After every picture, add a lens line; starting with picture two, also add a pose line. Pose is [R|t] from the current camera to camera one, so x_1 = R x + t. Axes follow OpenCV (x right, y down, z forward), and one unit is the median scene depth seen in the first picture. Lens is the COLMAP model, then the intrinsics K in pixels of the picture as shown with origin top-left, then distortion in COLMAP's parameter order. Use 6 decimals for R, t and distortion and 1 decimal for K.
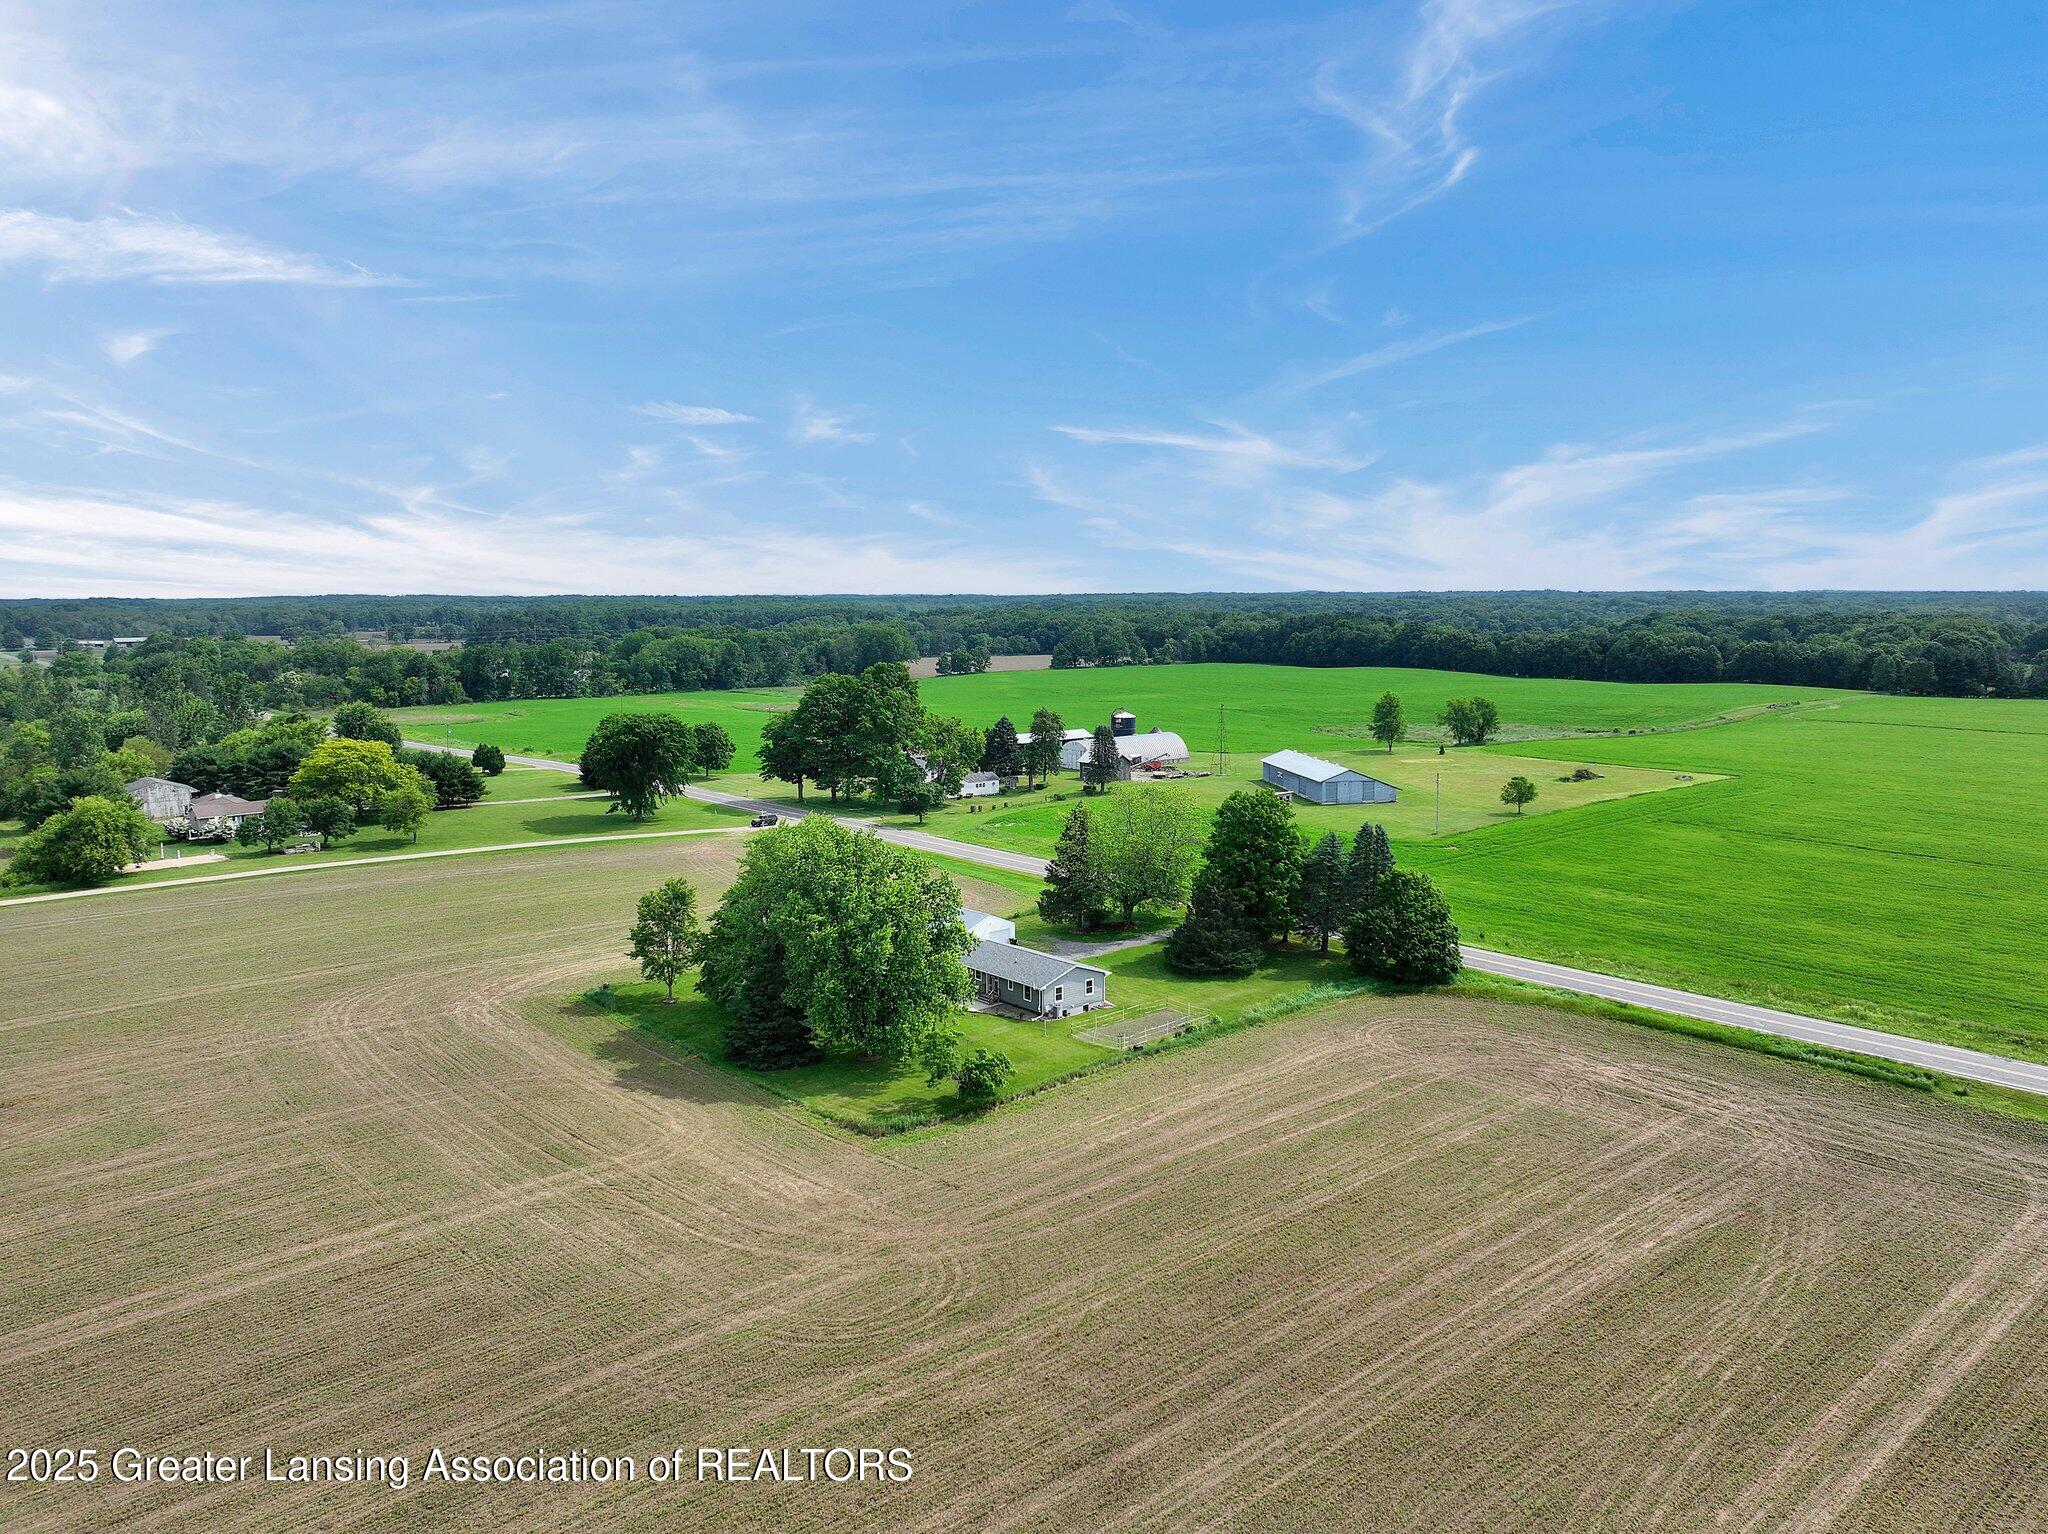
lens RADIAL K [[1498.8, 0, 1046.5], [0, 1498.8, 740.9], [0, 0, 1]] dist [0.002969, 0.013932]
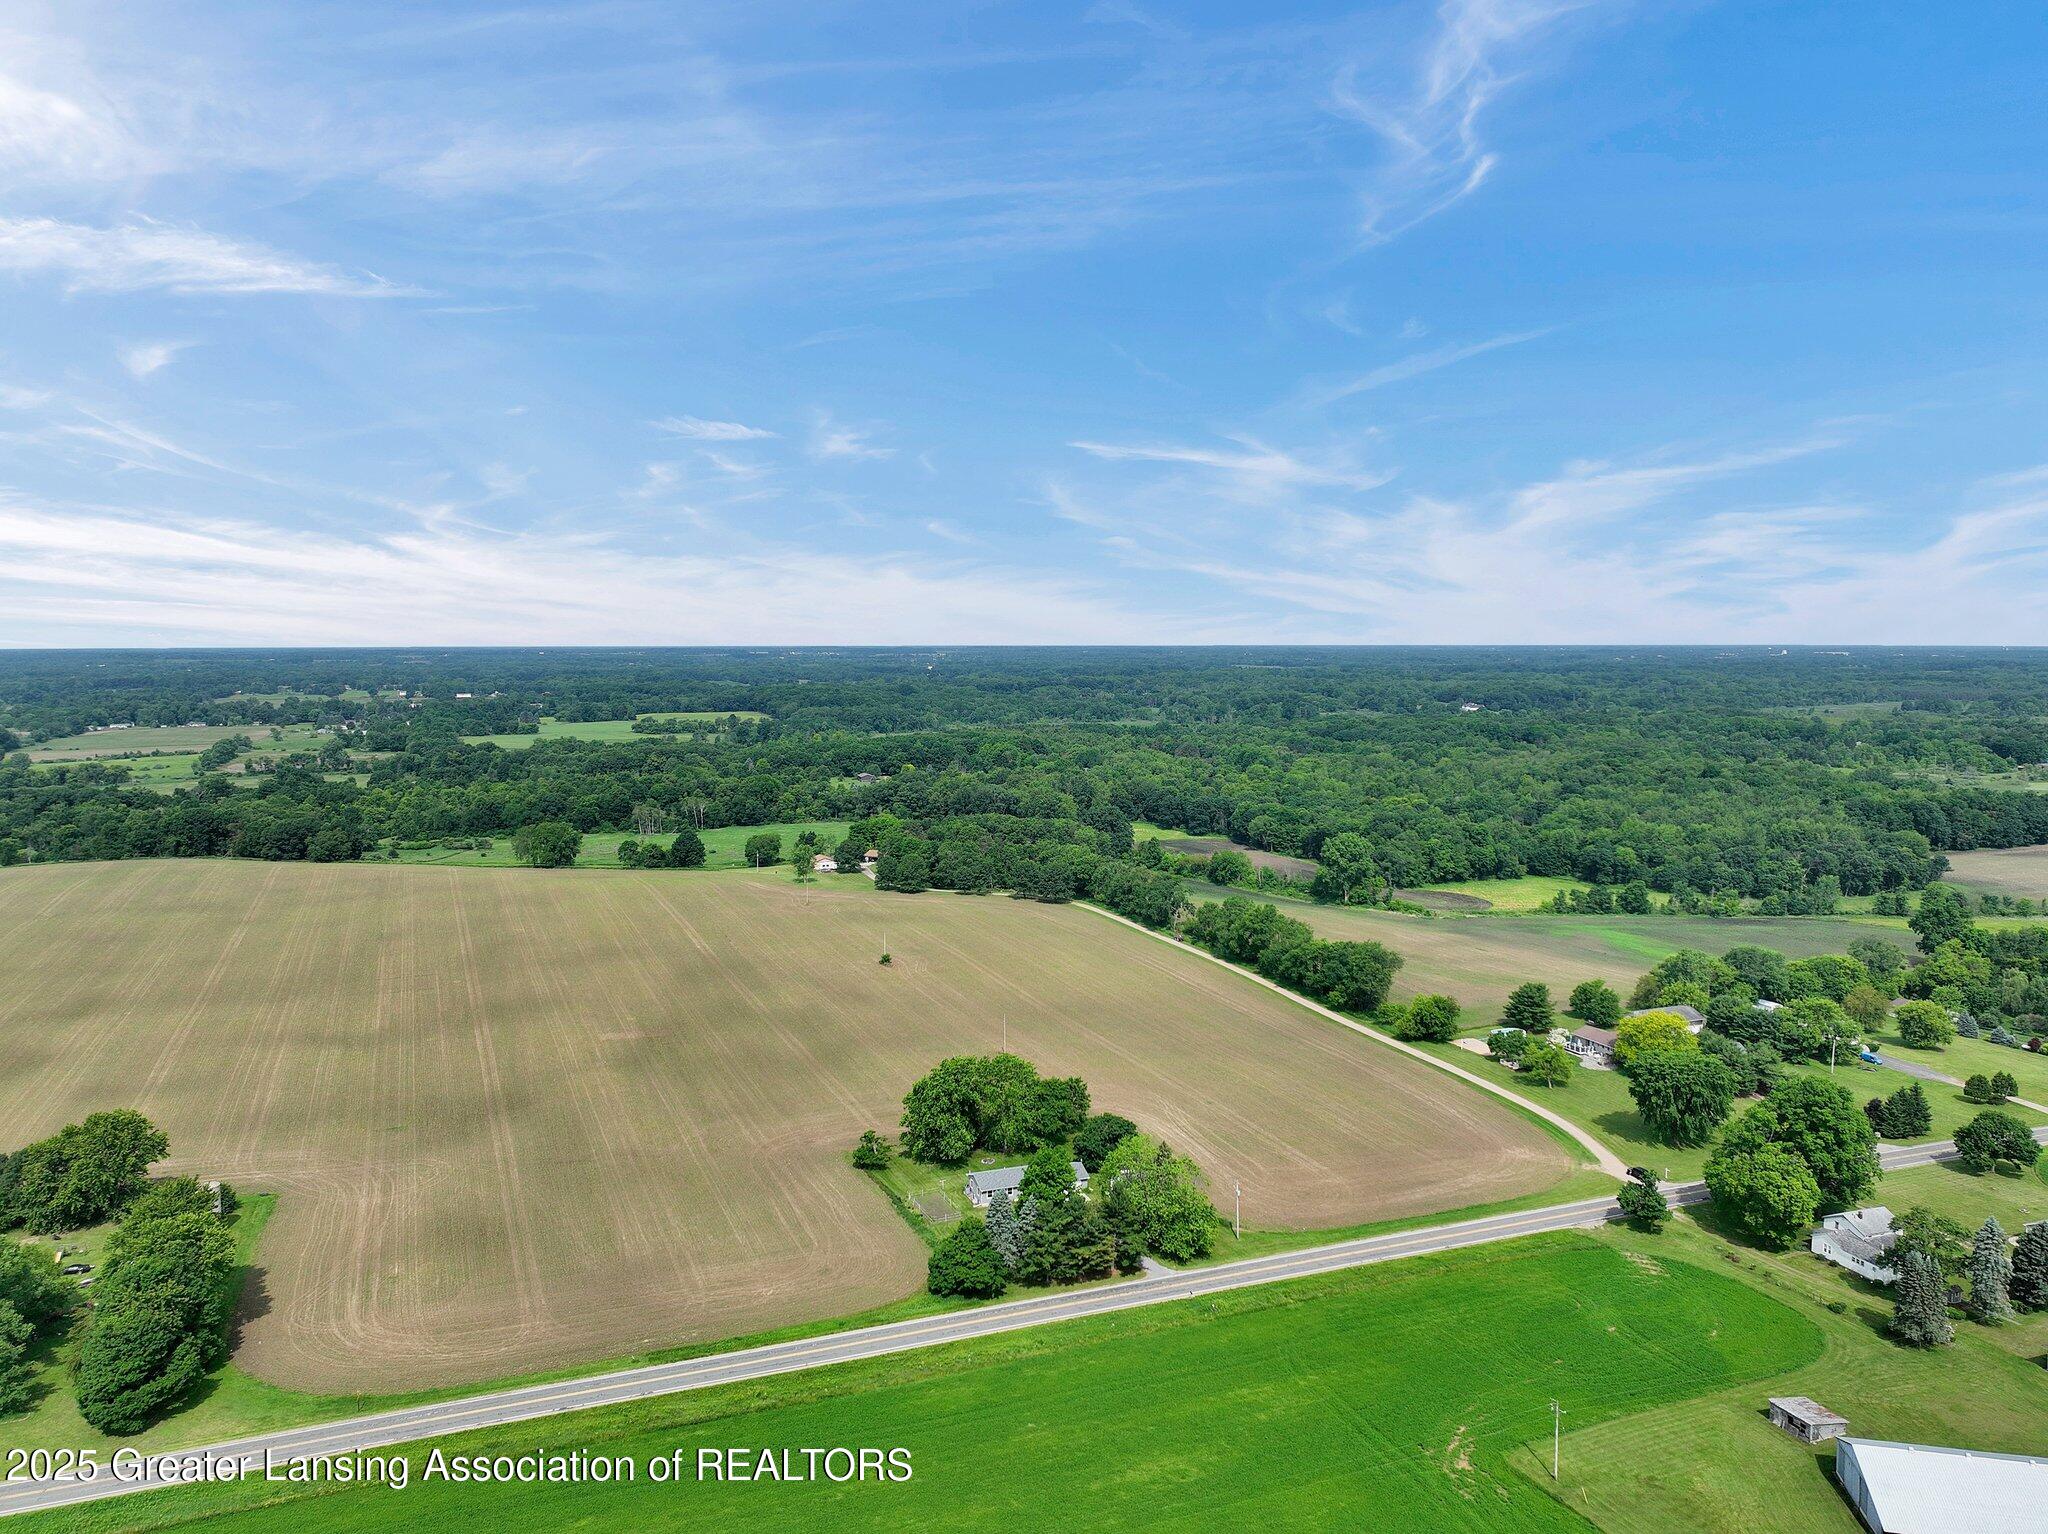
lens RADIAL K [[1496.9, 0, 1049.2], [0, 1496.9, 765.8], [0, 0, 1]] dist [0.003075, 0.008346]
pose [[-0.341389, 0.085868, -0.935991, 1.669439], [-0.091109, 0.988106, 0.123880, -0.588069], [0.935496, 0.127569, -0.329506, 1.601593]]
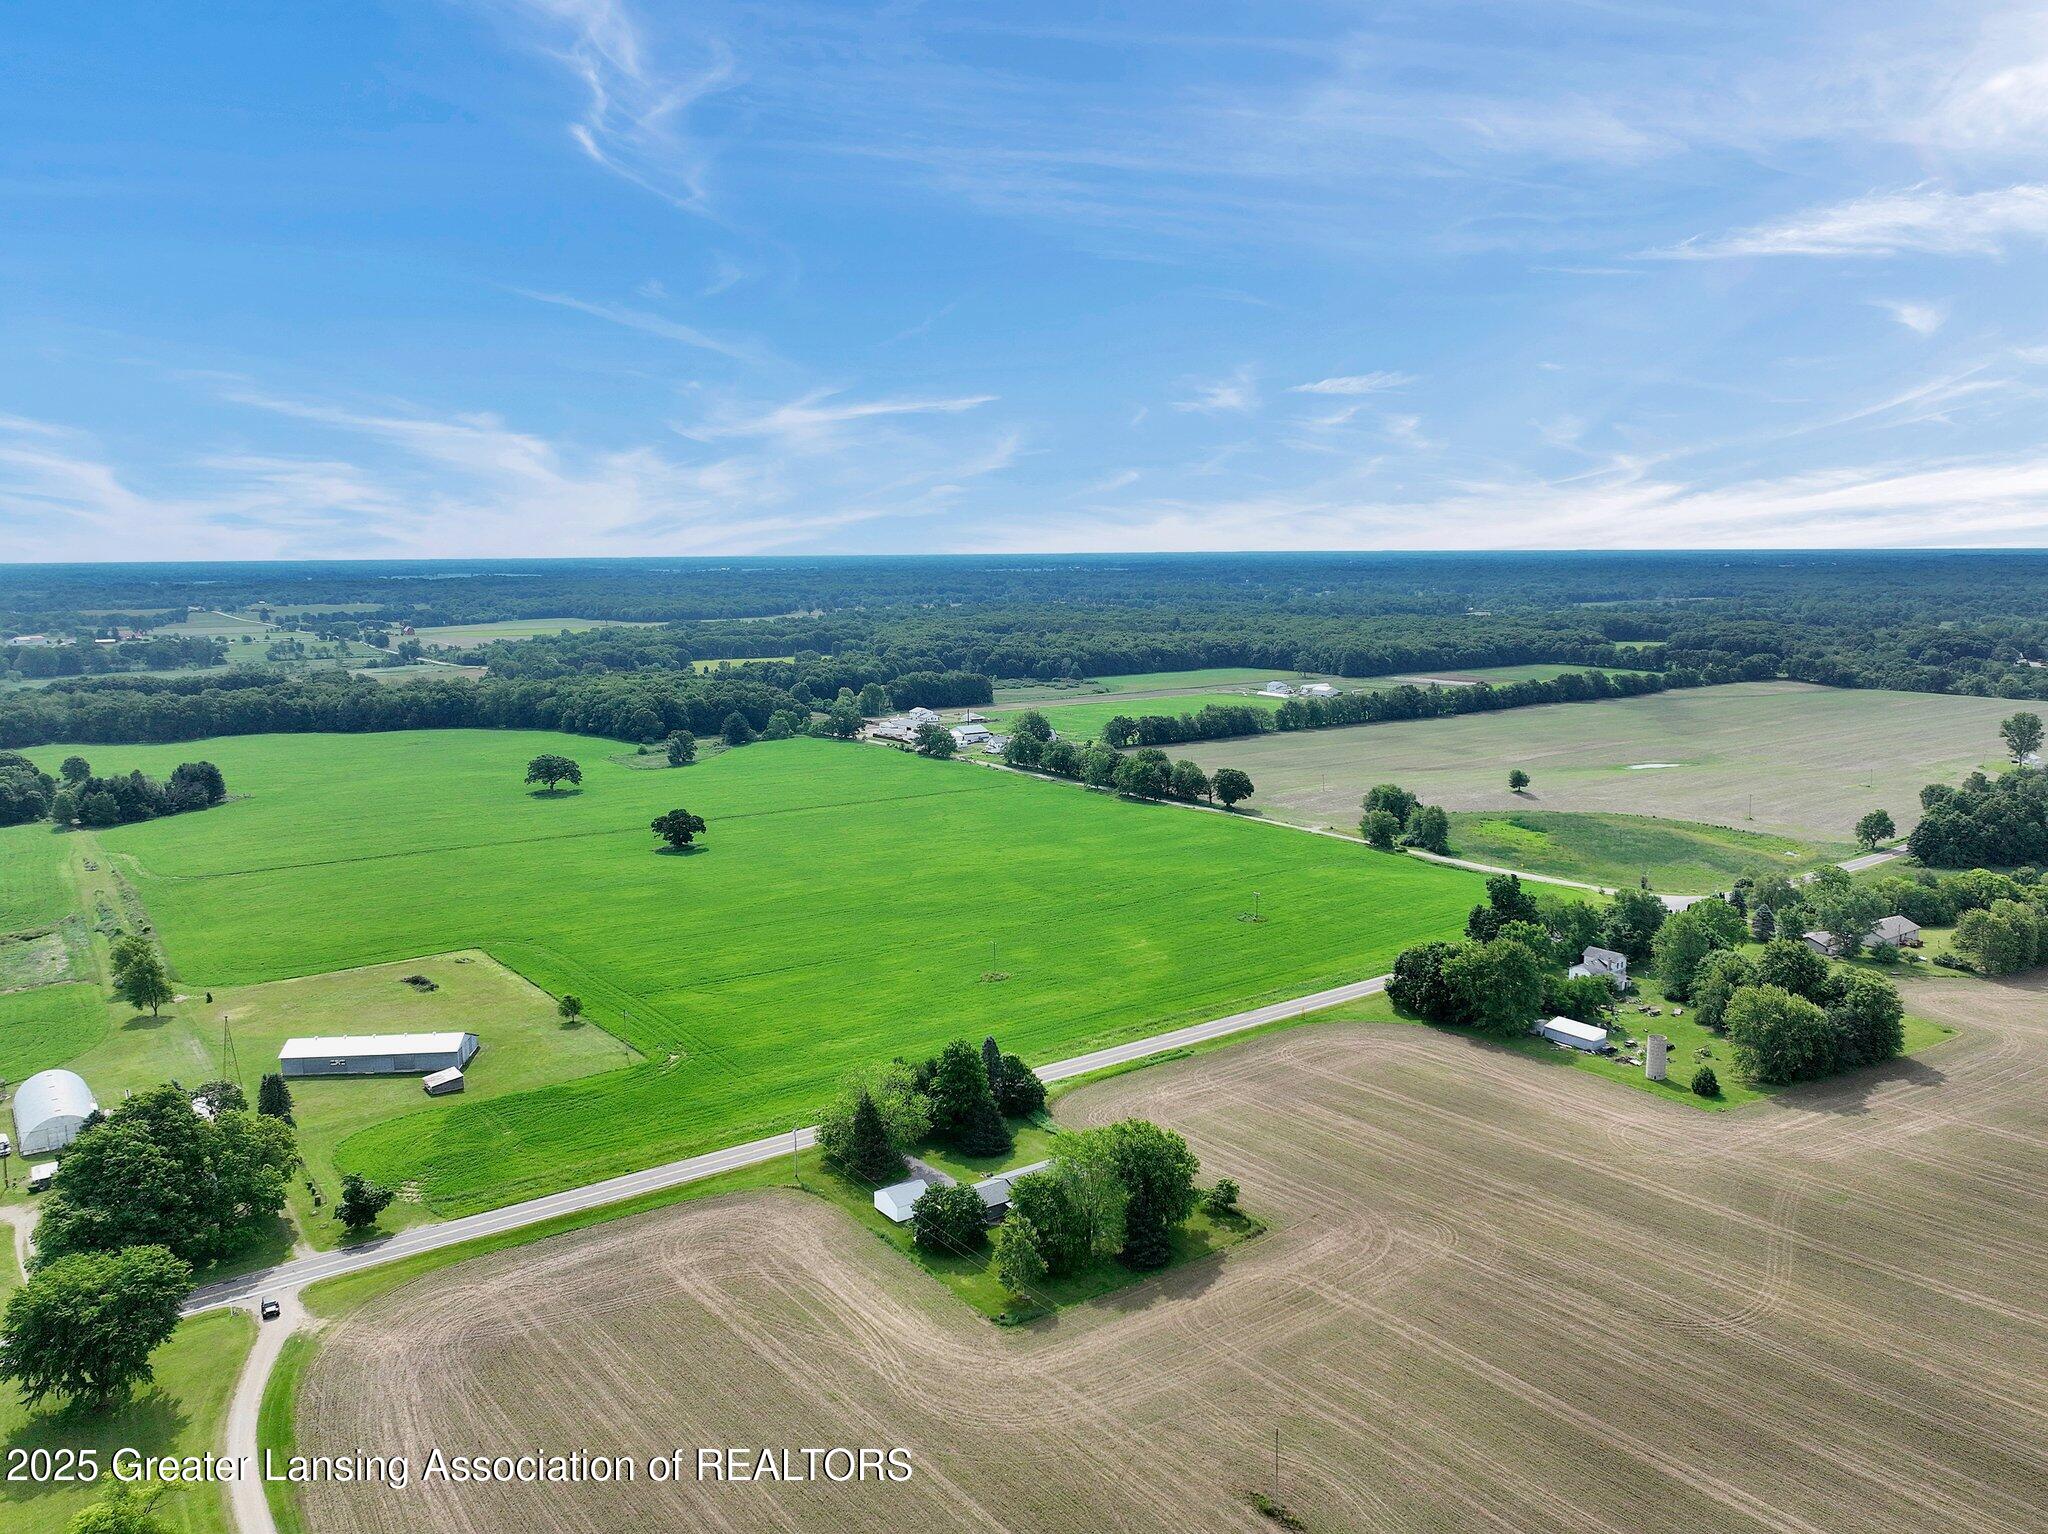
lens RADIAL K [[1496.9, 0, 1049.2], [0, 1496.9, 765.8], [0, 0, 1]] dist [0.003075, 0.008346]
pose [[0.077490, -0.143783, 0.986571, -1.652196], [0.109075, 0.984829, 0.134962, -0.549373], [-0.991009, 0.097152, 0.091998, 0.791253]]
